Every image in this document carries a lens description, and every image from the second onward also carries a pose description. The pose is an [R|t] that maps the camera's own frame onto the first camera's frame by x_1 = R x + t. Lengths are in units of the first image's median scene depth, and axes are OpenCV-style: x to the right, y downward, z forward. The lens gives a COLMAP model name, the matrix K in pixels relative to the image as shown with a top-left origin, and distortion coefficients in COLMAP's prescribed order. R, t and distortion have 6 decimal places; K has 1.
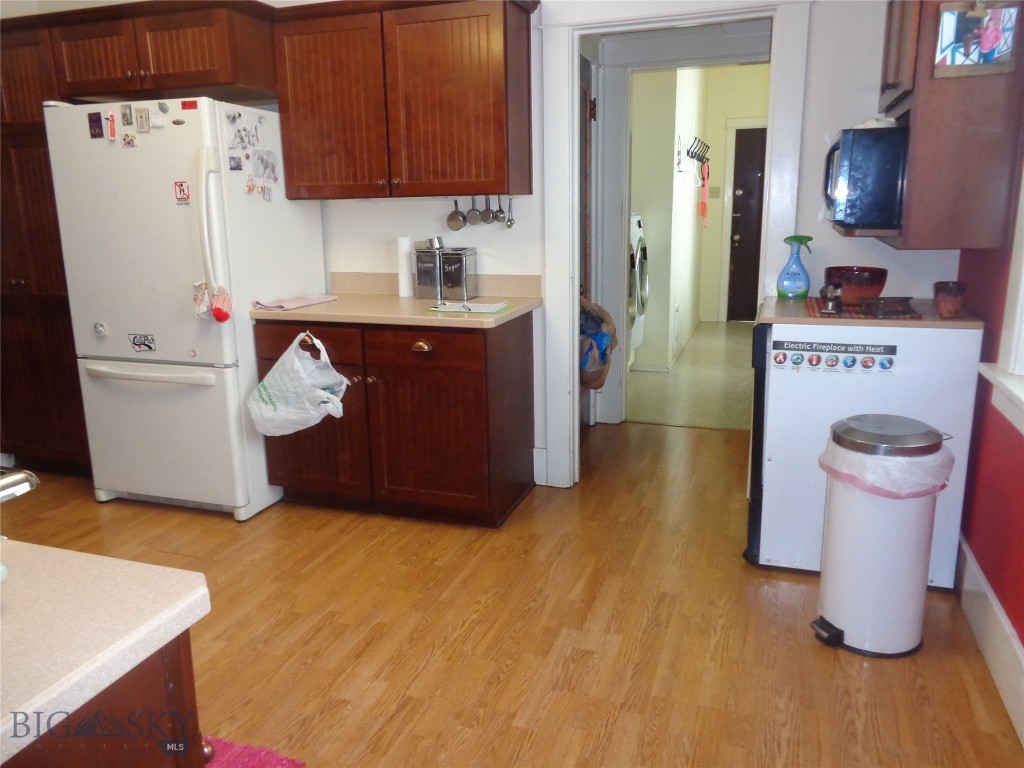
lens RADIAL K [[768.0, 0, 515.2], [0, 768.0, 381.0], [0, 0, 1]] dist [-0.009442, 0.009596]
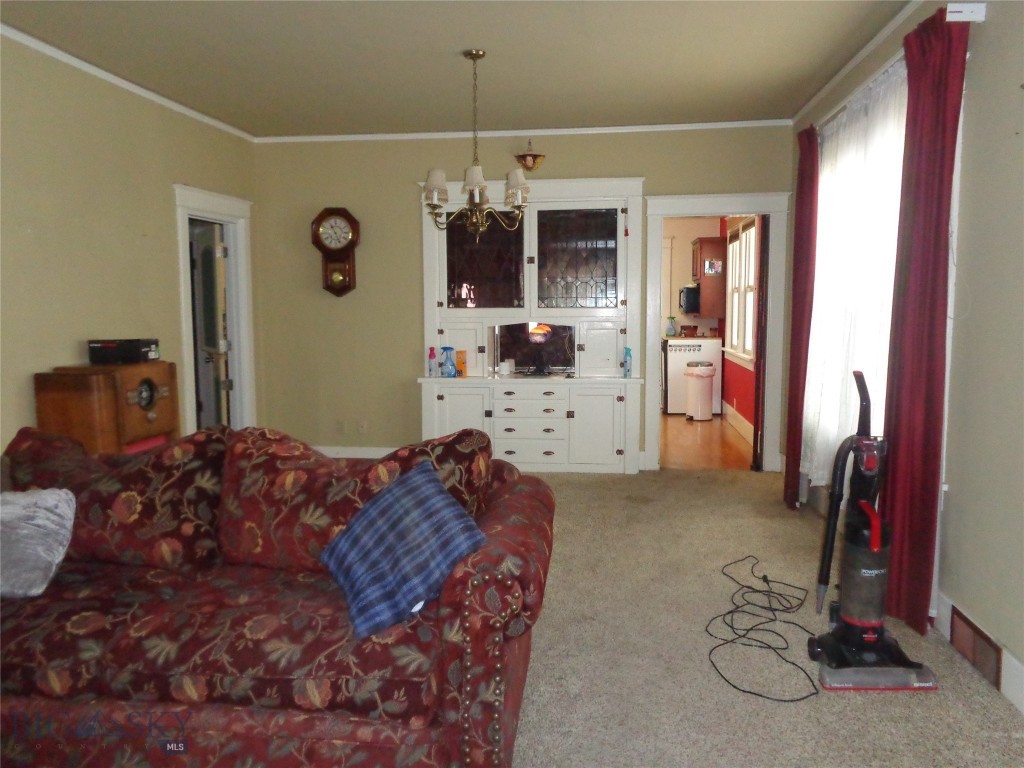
lens RADIAL K [[768.0, 0, 510.5], [0, 768.0, 385.2], [0, 0, 1]] dist [-0.009442, 0.009596]
pose [[0.981058, -0.012237, 0.193327, -1.139366], [0.036425, 0.991853, -0.122065, 0.577152], [-0.190258, 0.126795, 0.973512, -2.438090]]
